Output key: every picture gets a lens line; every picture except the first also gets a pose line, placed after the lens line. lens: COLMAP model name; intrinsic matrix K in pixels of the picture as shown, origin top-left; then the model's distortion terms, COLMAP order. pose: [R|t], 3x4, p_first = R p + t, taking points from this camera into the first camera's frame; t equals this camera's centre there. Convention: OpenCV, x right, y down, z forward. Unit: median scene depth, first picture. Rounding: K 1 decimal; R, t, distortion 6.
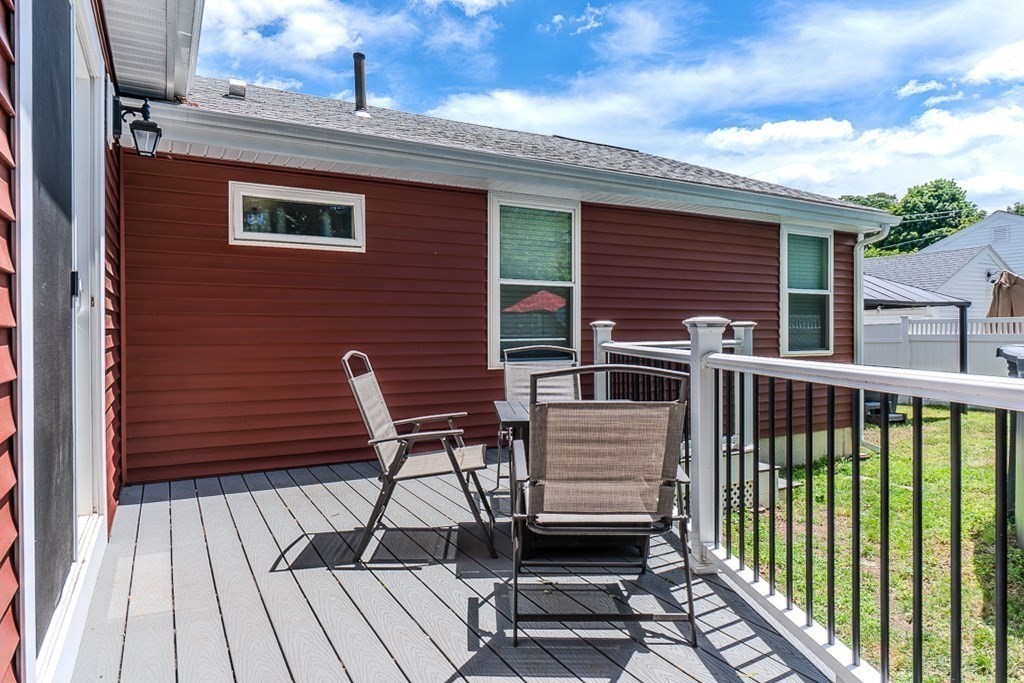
lens RADIAL K [[640.3, 0, 512.0], [0, 640.3, 341.5], [0, 0, 1]] dist [0.000770, 0.000048]
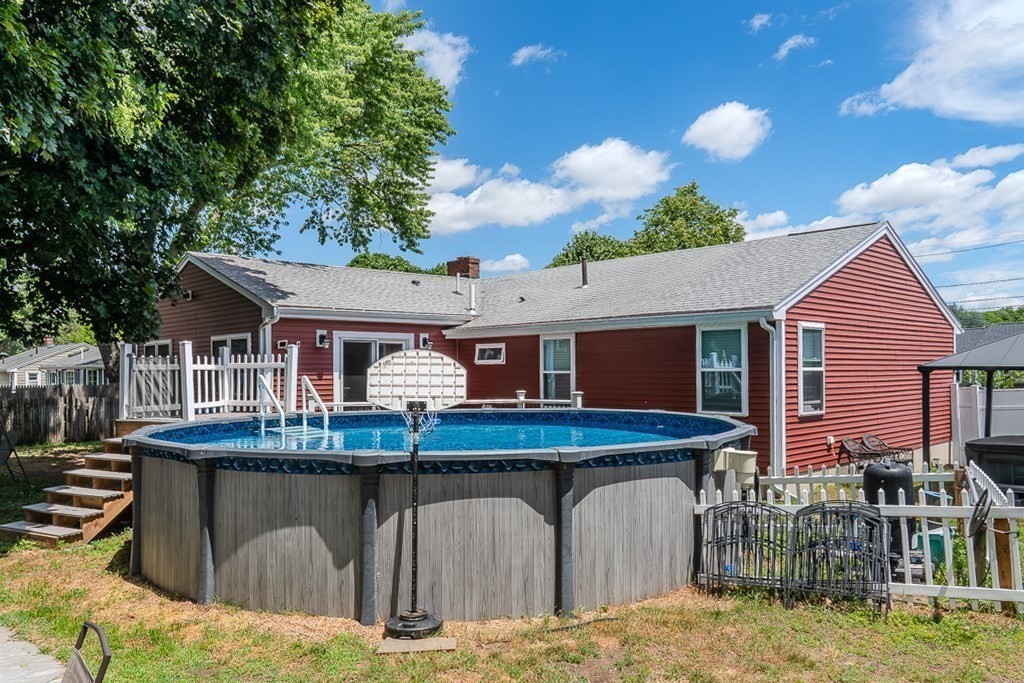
lens RADIAL K [[753.0, 0, 512.1], [0, 753.0, 369.1], [0, 0, 1]] dist [-0.003062, -0.001260]
pose [[0.263389, -0.004164, -0.964681, 2.563964], [-0.008918, 0.999937, -0.006751, -0.083153], [0.964649, 0.010381, 0.263335, 0.156545]]
